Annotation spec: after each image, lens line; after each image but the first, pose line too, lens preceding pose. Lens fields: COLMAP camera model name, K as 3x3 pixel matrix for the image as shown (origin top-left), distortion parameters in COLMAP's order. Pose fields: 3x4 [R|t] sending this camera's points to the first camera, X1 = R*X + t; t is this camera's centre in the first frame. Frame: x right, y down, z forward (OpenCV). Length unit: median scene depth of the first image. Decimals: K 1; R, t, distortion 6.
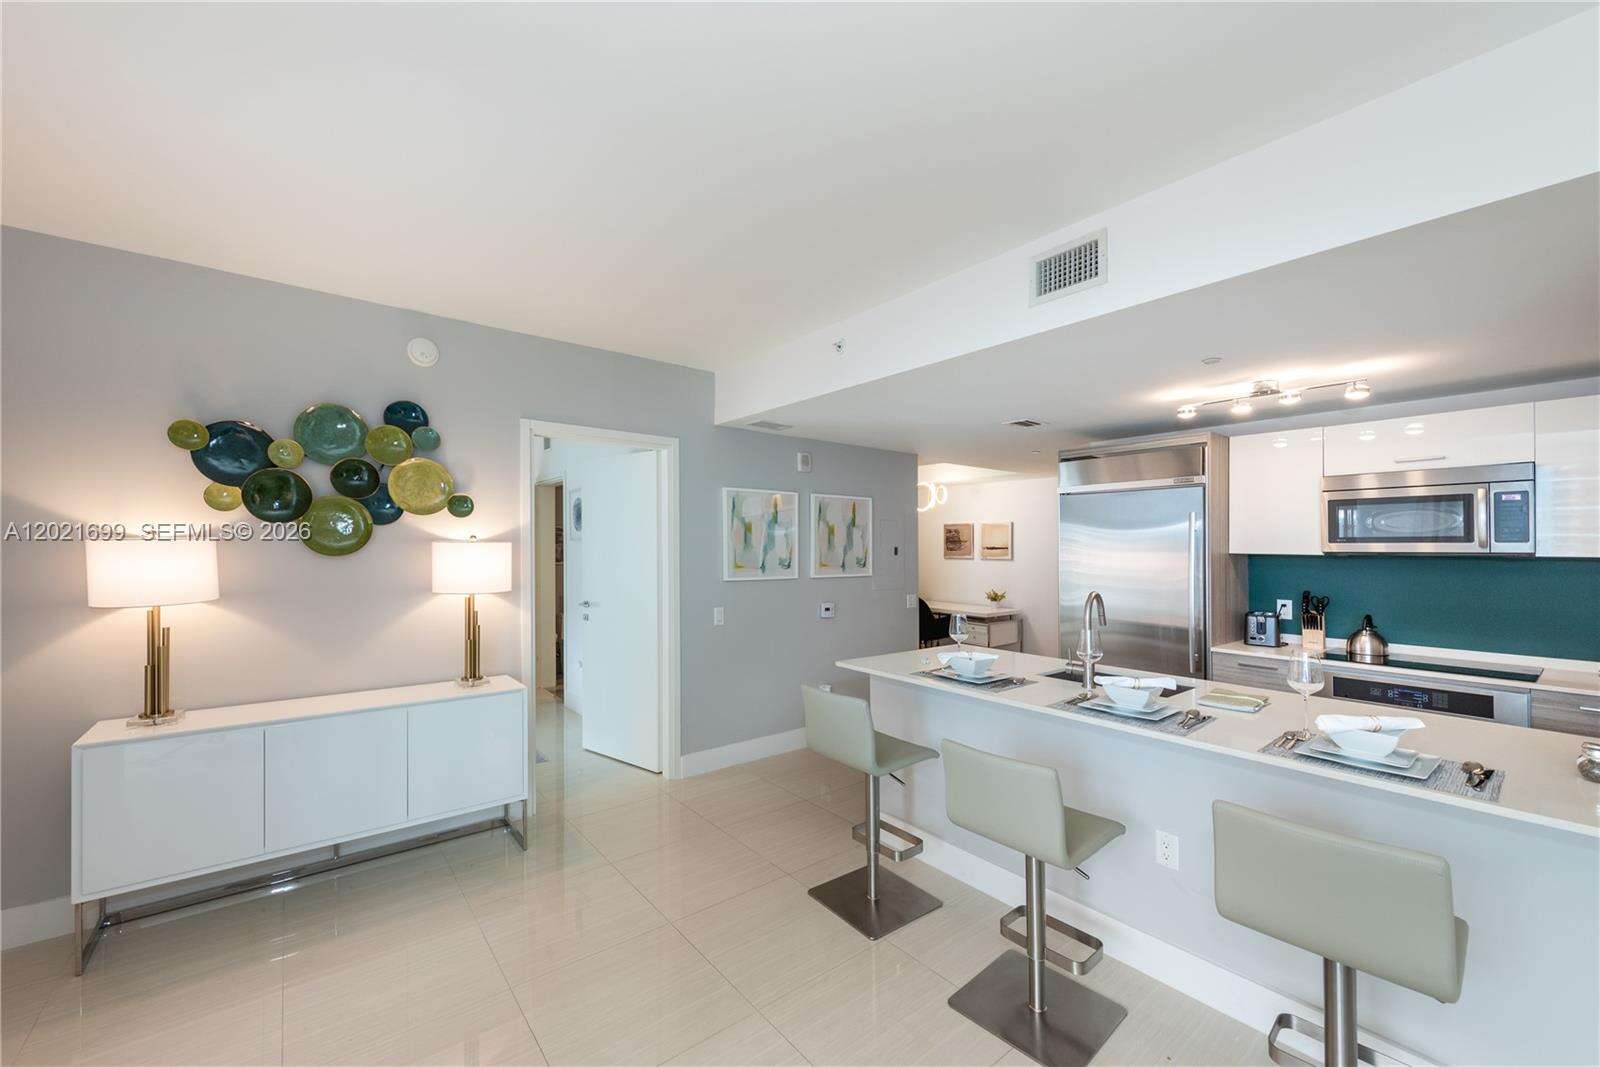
lens RADIAL K [[629.7, 0, 795.5], [0, 629.7, 550.3], [0, 0, 1]] dist [0.016424, -0.005167]
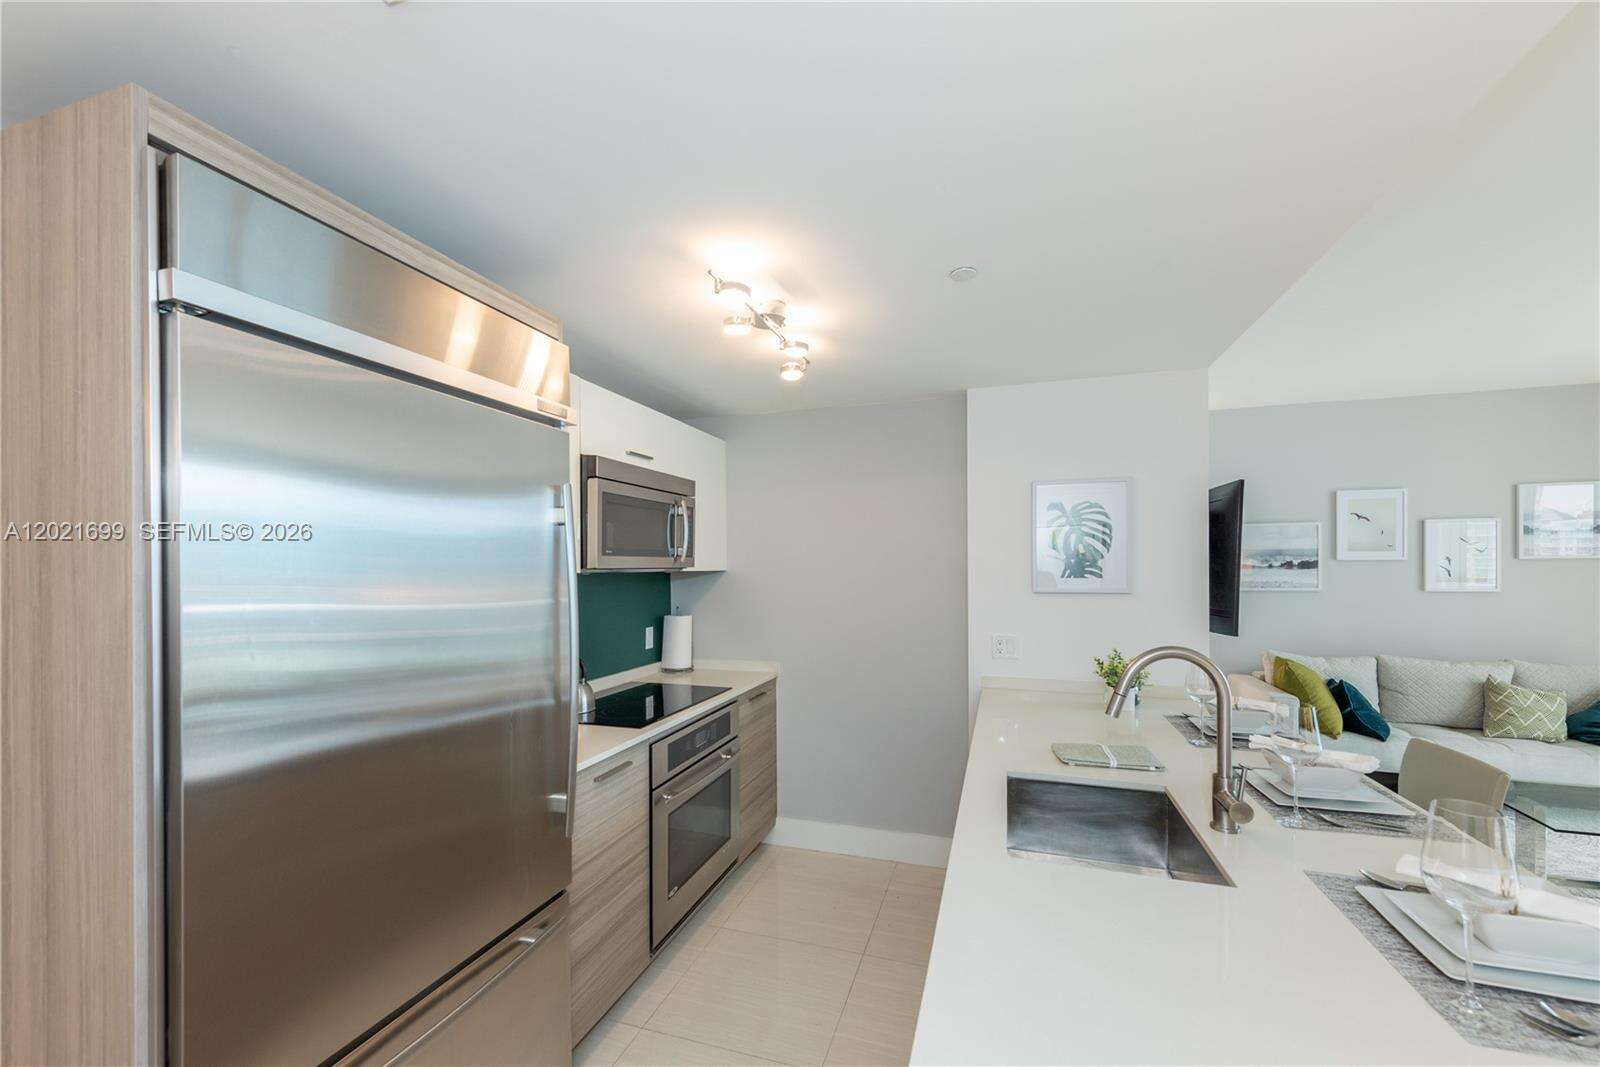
lens RADIAL K [[629.7, 0, 789.9], [0, 629.7, 570.4], [0, 0, 1]] dist [0.016424, -0.005167]
pose [[-0.550158, -0.007908, 0.835023, 0.183161], [0.004385, 0.999914, 0.012359, -0.003453], [-0.835049, 0.010461, -0.550076, 1.203620]]
